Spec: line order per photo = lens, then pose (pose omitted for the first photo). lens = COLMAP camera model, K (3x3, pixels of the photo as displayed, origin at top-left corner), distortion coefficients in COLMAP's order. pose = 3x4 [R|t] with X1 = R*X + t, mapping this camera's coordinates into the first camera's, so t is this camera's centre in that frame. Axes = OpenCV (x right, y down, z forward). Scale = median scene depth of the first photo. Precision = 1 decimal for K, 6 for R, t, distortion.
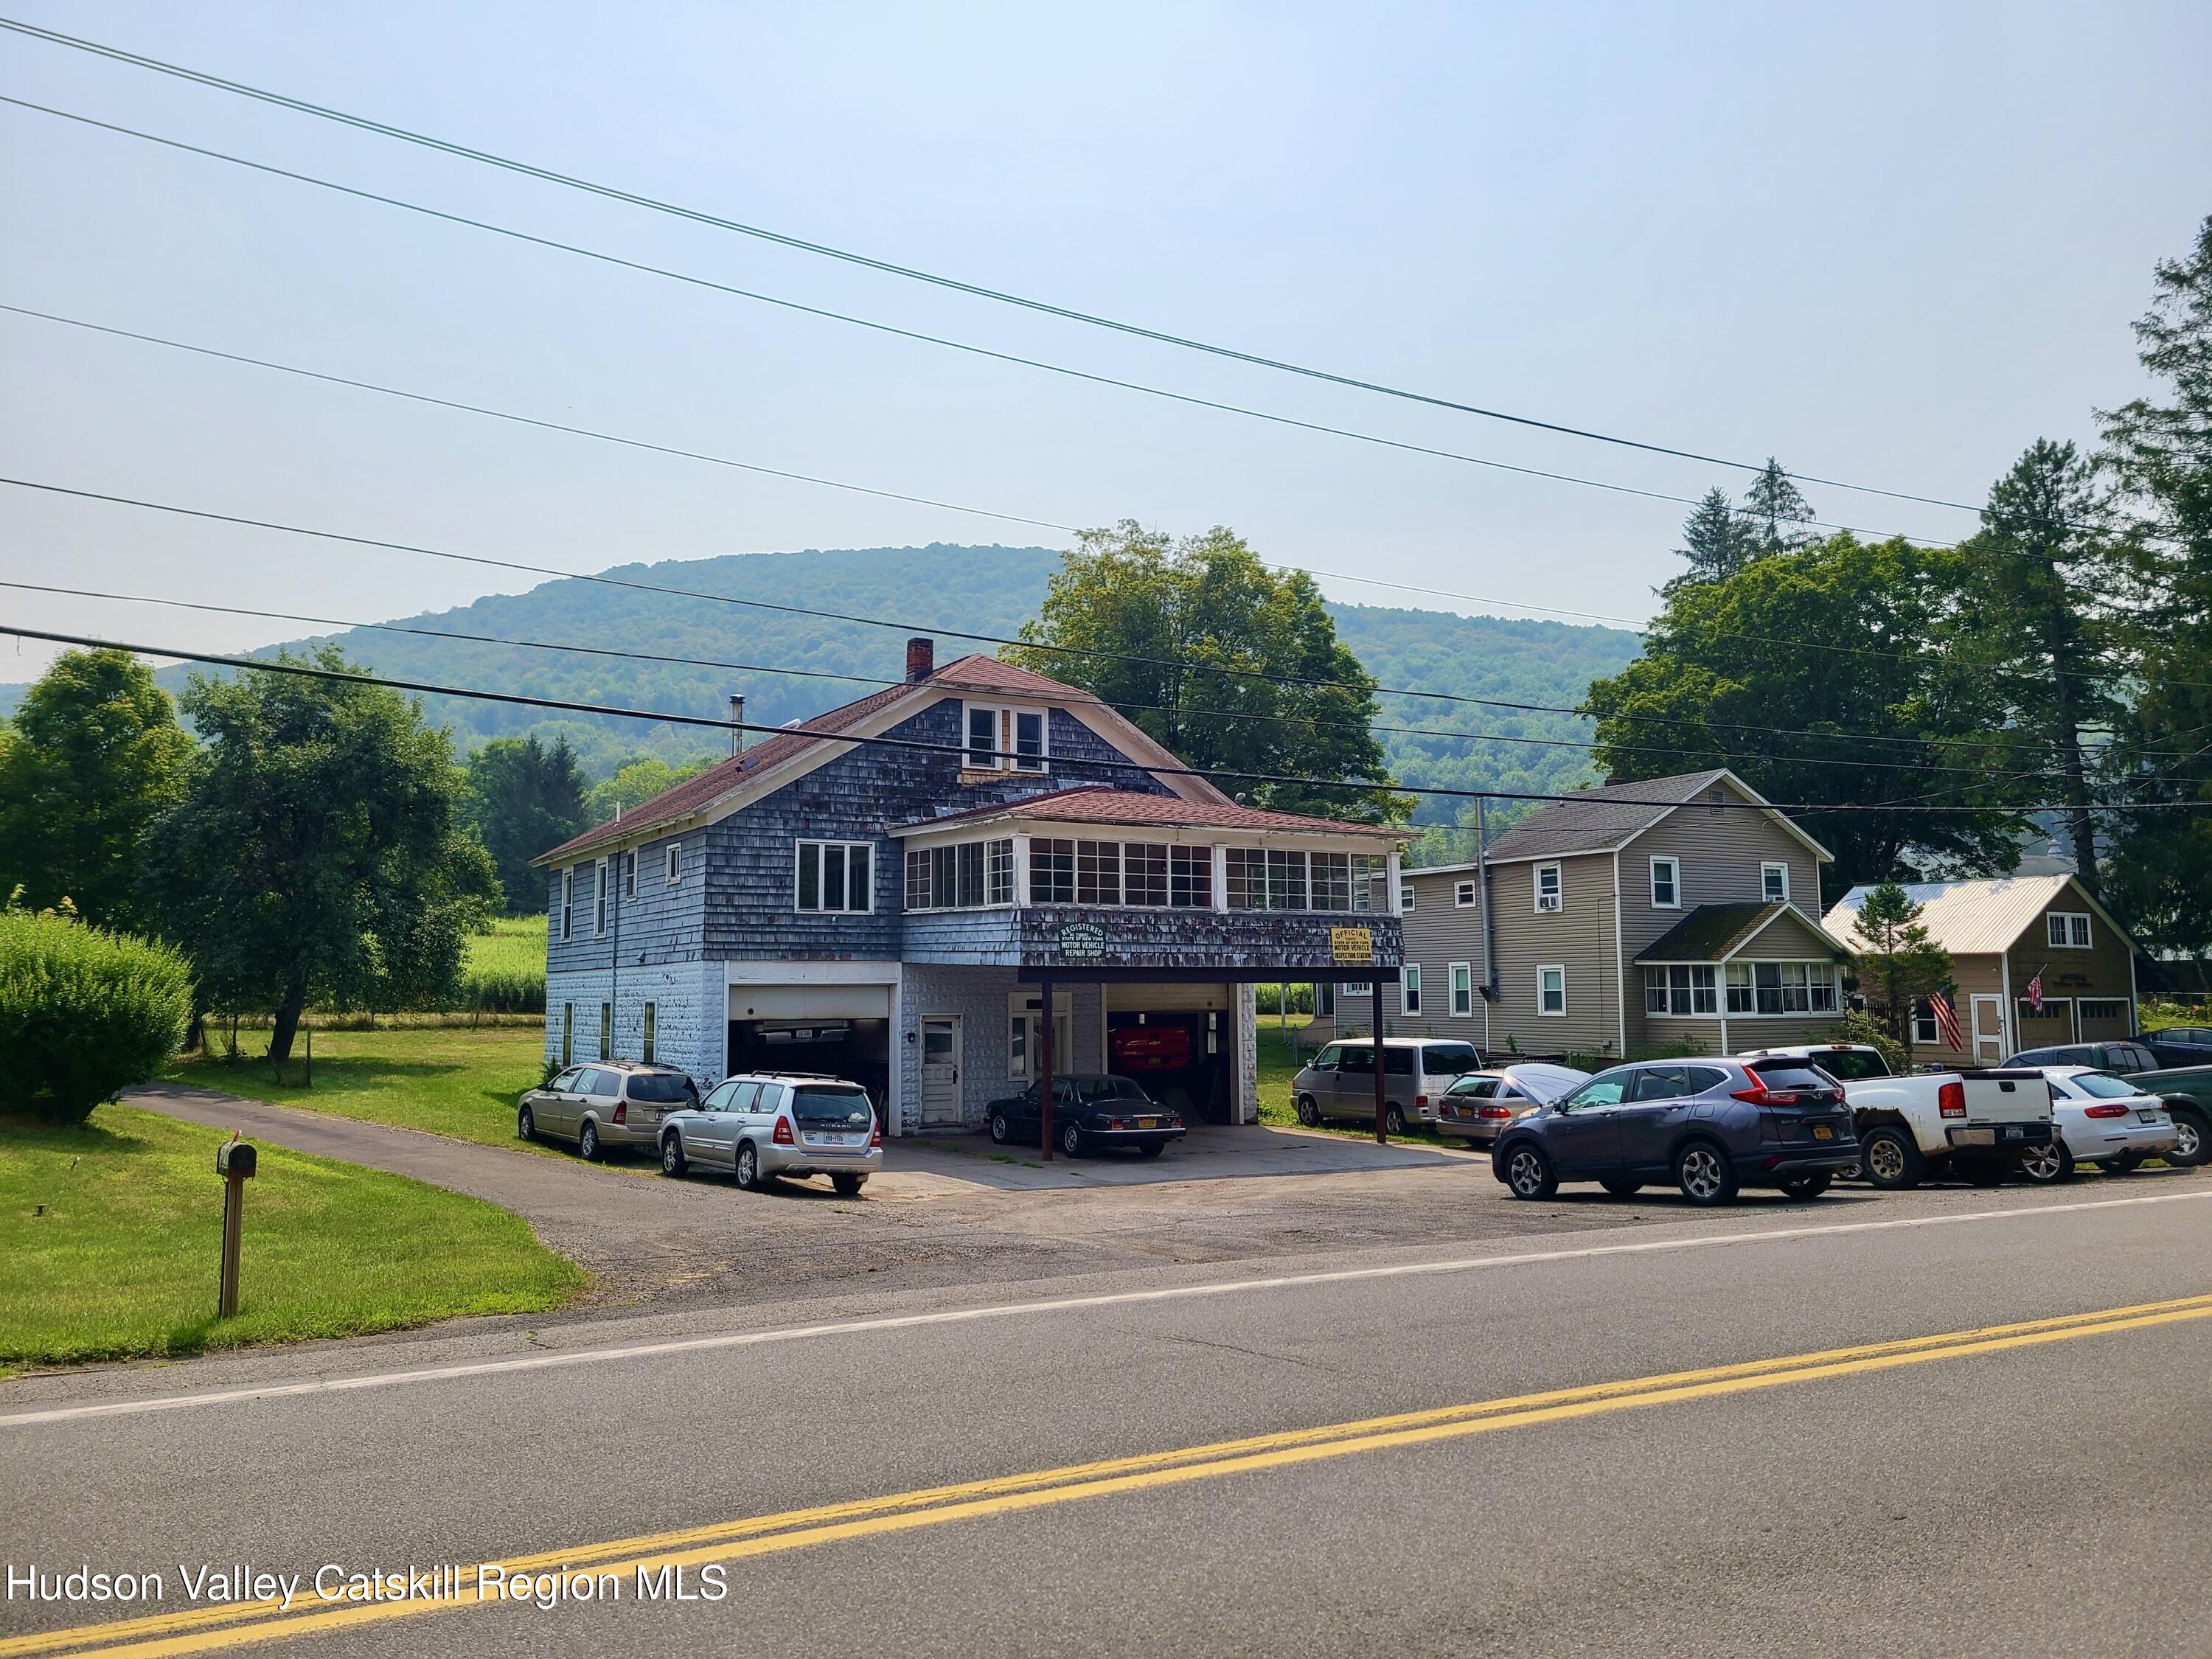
lens RADIAL K [[1858.4, 0, 1105.3], [0, 1858.4, 831.1], [0, 0, 1]] dist [0.061340, -0.013159]
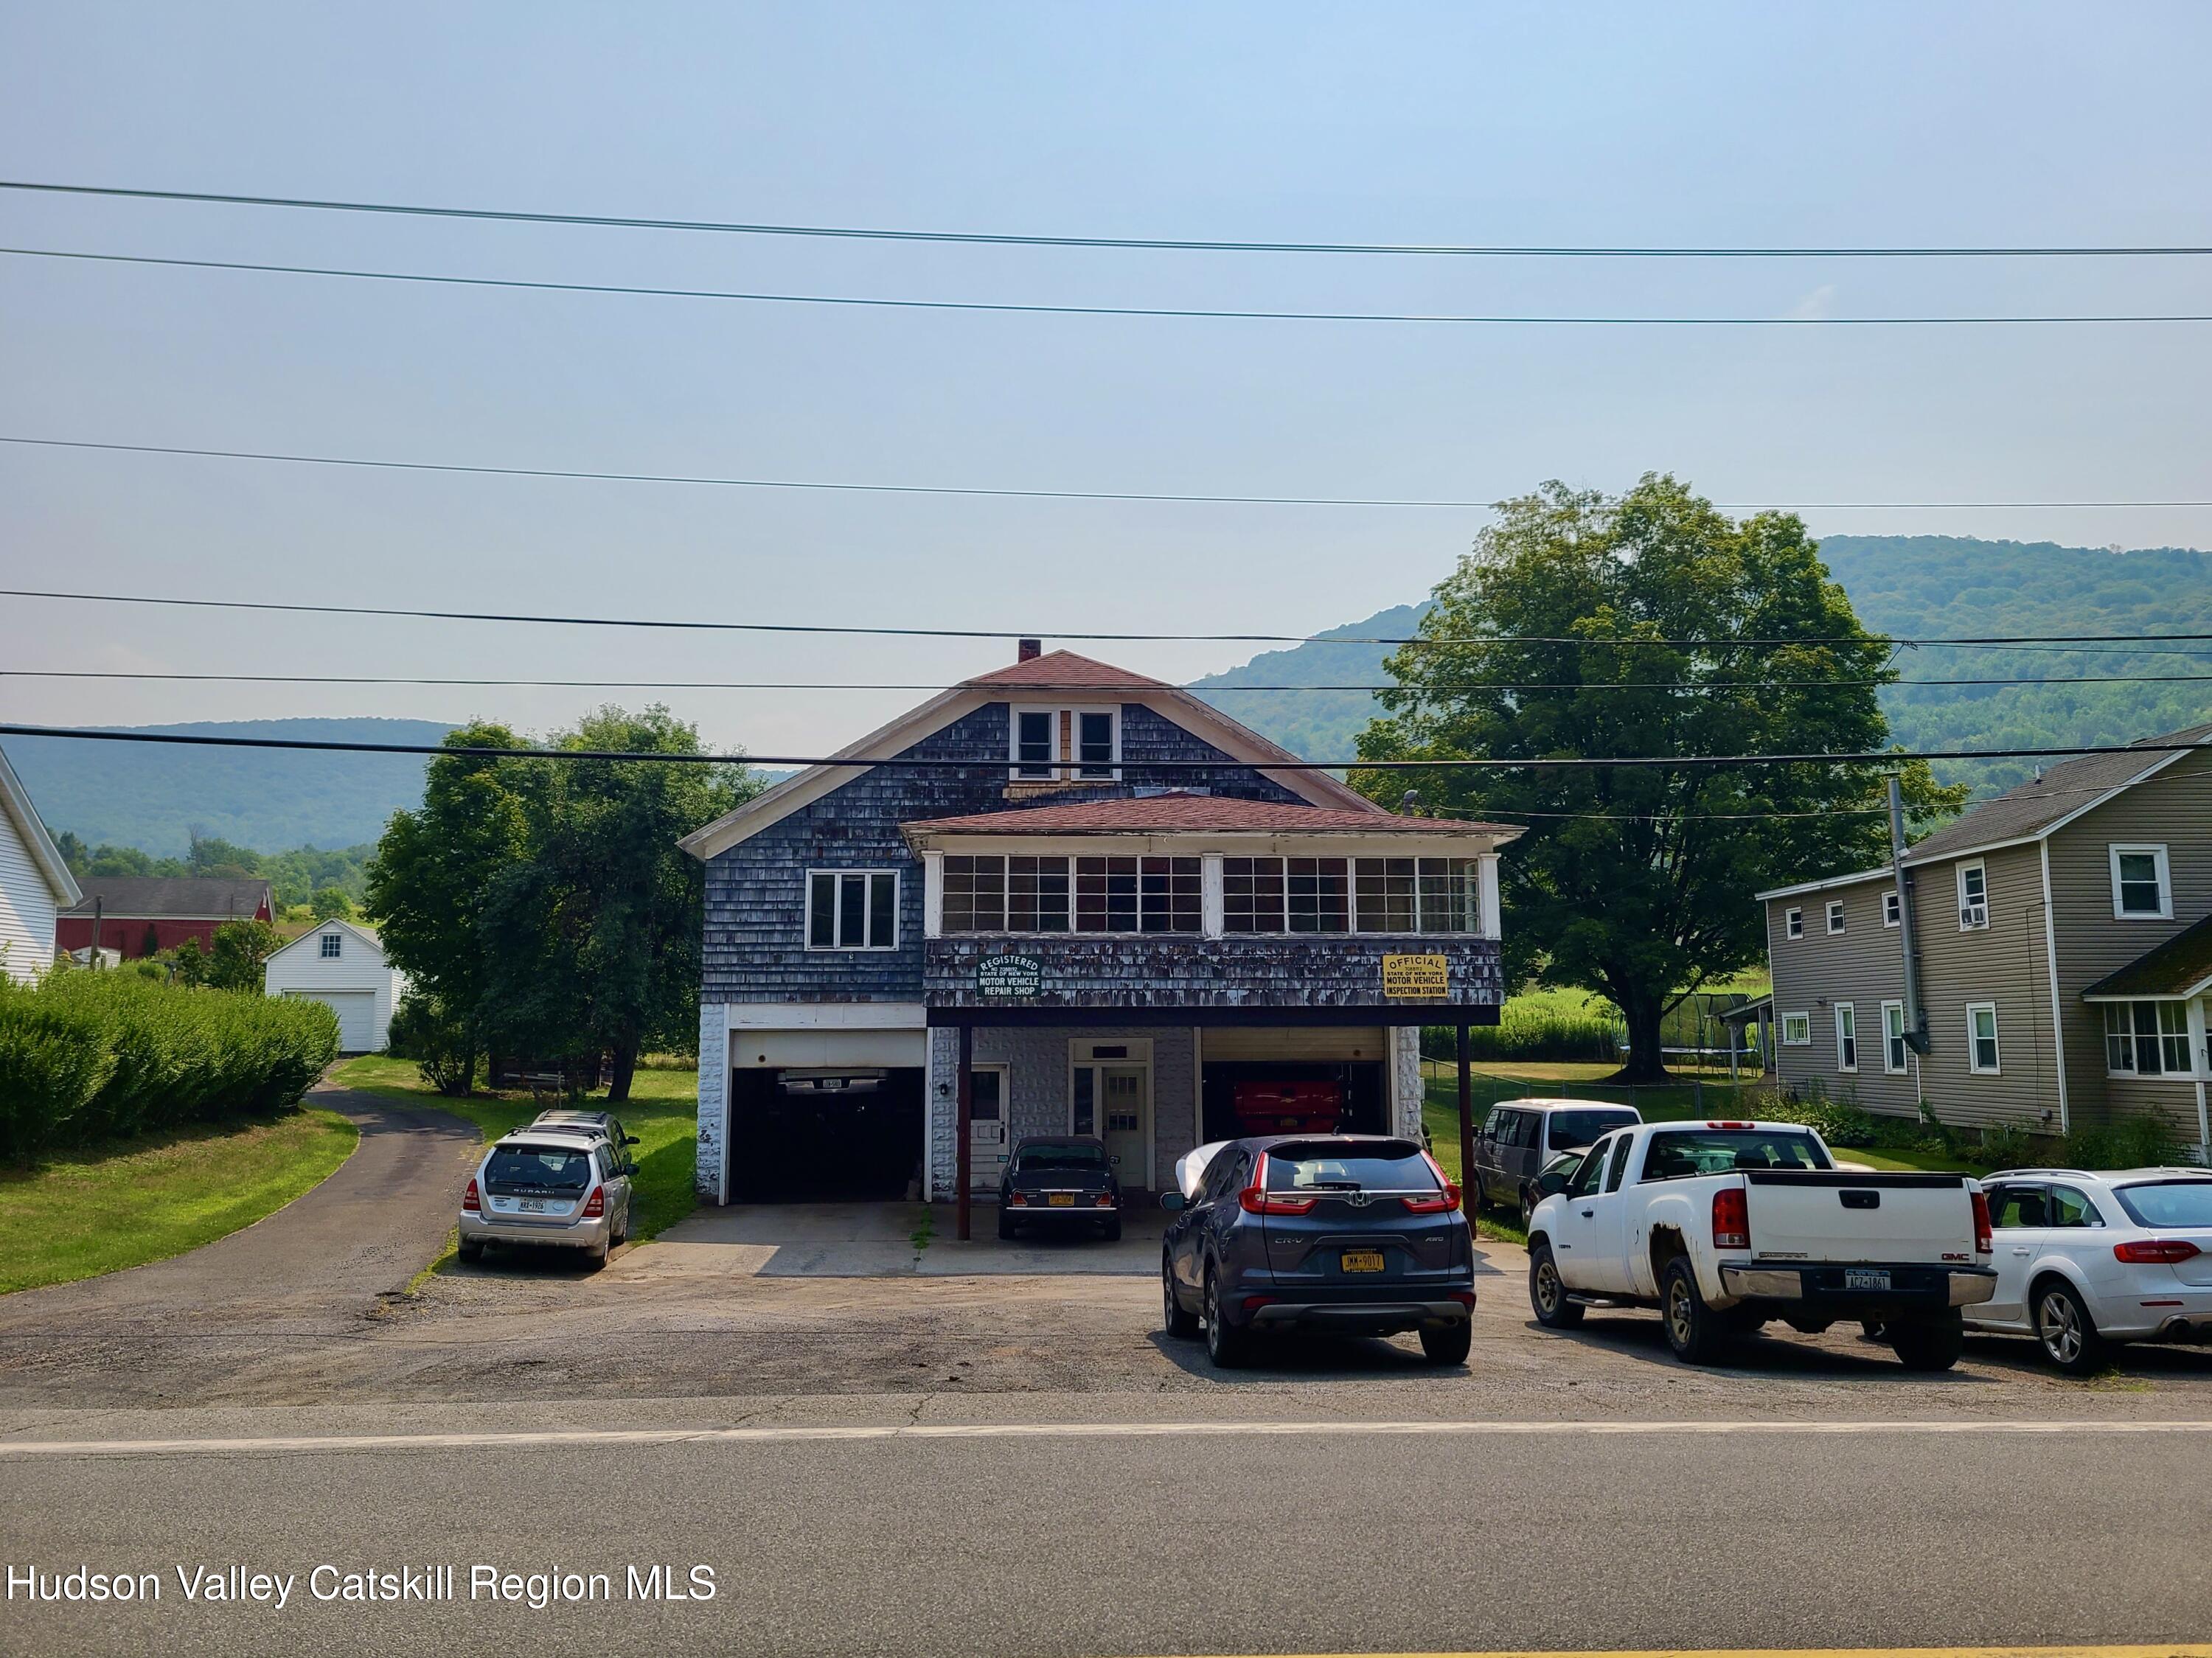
lens RADIAL K [[1858.3, 0, 1104.0], [0, 1858.3, 817.7], [0, 0, 1]] dist [0.061340, -0.013159]
pose [[0.874524, -0.056292, -0.481704, 0.396914], [0.041115, 0.998271, -0.042014, 0.022749], [0.483236, 0.016937, 0.875326, 0.264294]]
